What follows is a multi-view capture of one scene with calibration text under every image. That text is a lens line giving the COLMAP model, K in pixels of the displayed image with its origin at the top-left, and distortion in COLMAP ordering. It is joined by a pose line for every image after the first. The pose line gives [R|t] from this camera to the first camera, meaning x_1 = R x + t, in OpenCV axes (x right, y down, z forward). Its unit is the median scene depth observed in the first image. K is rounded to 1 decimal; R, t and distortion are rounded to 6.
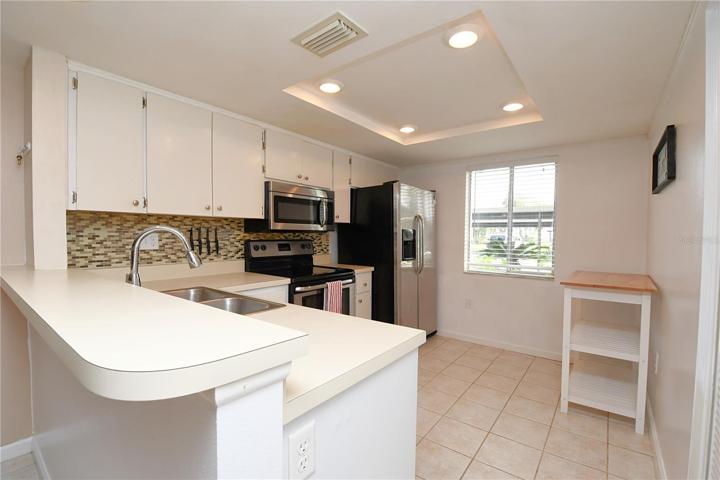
lens RADIAL K [[323.0, 0, 359.8], [0, 323.0, 239.5], [0, 0, 1]] dist [-0.015829, -0.001282]
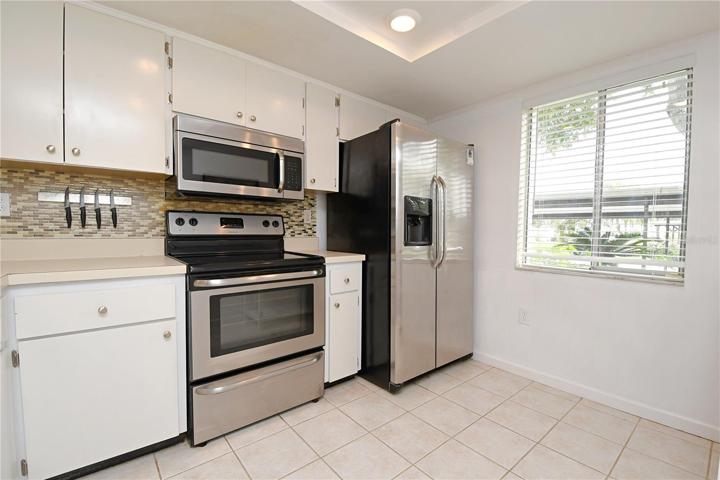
lens RADIAL K [[323.0, 0, 358.2], [0, 323.0, 241.0], [0, 0, 1]] dist [-0.015829, -0.001282]
pose [[0.976216, 0.012054, -0.216465, 0.179911], [-0.008625, 0.999822, 0.016779, 0.046838], [0.216629, -0.014513, 0.976146, 0.358278]]
